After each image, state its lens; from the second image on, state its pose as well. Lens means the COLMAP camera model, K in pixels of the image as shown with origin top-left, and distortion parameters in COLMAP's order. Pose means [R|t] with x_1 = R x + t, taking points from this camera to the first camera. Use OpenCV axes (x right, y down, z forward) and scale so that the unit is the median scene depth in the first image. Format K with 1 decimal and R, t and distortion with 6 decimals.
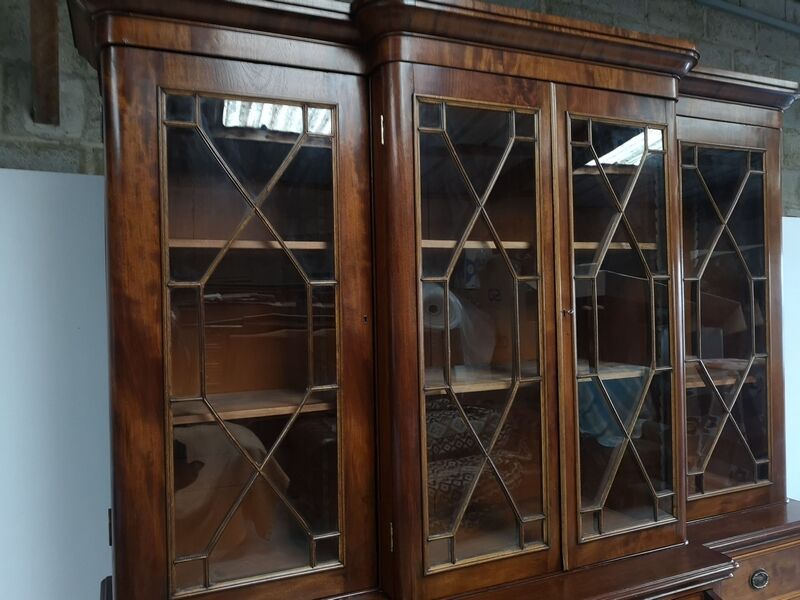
lens RADIAL K [[648.7, 0, 400.0], [0, 648.7, 300.0], [0, 0, 1]] dist [-0.002939, -0.005804]
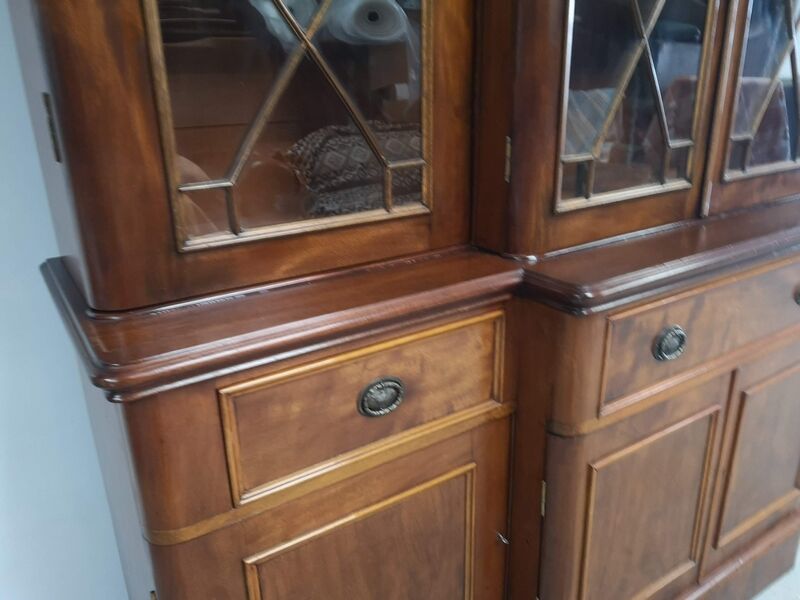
lens RADIAL K [[637.0, 0, 400.0], [0, 637.0, 300.0], [0, 0, 1]] dist [0.033809, -0.059139]
pose [[0.986176, -0.057216, 0.155507, -0.220595], [0.000852, 0.940230, 0.340539, 0.268371], [-0.165697, -0.335699, 0.927281, 0.357124]]
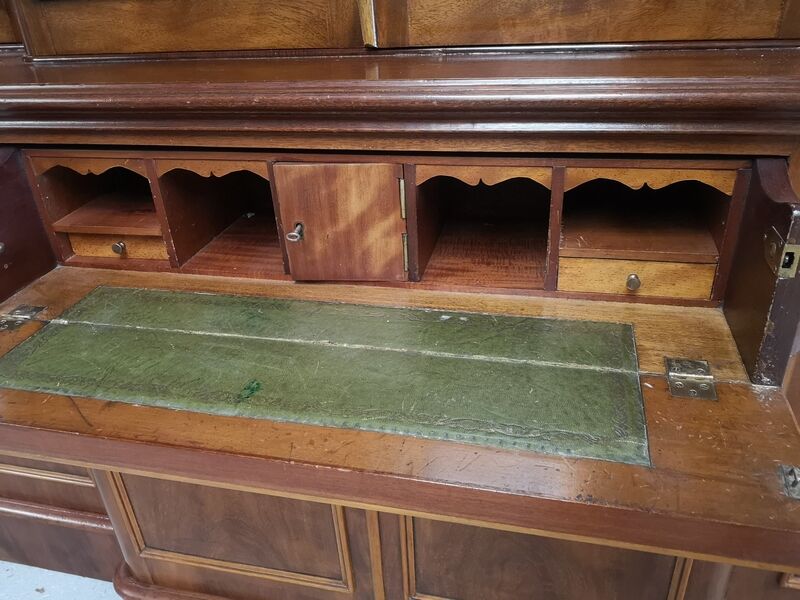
lens RADIAL K [[657.2, 0, 400.7], [0, 657.2, 307.8], [0, 0, 1]] dist [0.003425, -0.010143]
pose [[0.800099, 0.278379, -0.531363, 0.565033], [0.034368, 0.863072, 0.503910, 0.370275], [0.598883, -0.421440, 0.680976, 0.699173]]
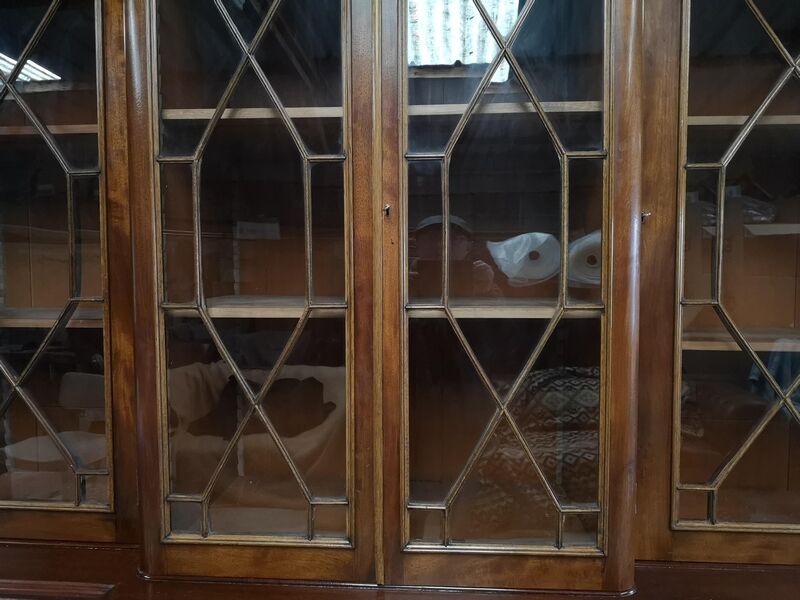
lens RADIAL K [[621.9, 0, 405.8], [0, 621.9, 300.1], [0, 0, 1]] dist [0.027759, -0.046120]
pose [[0.886450, 0.048865, -0.460237, 0.602880], [-0.019554, 0.997477, 0.068244, 0.072214], [0.462411, -0.051496, 0.885169, 0.463583]]
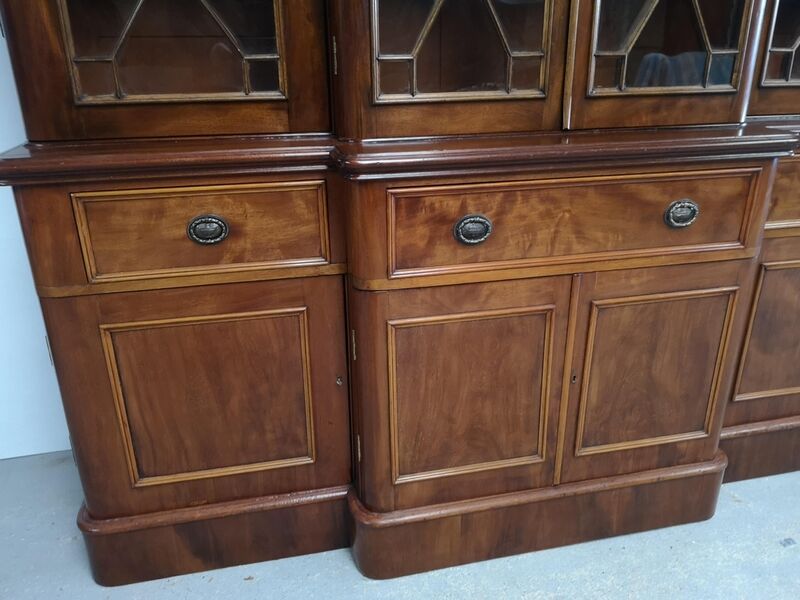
lens RADIAL K [[637.0, 0, 400.0], [0, 637.0, 300.0], [0, 0, 1]] dist [0.033809, -0.059139]
pose [[0.981599, 0.079361, -0.173682, 0.220425], [-0.009299, 0.928335, 0.371629, 0.337982], [0.190728, -0.363176, 0.911990, 0.172990]]
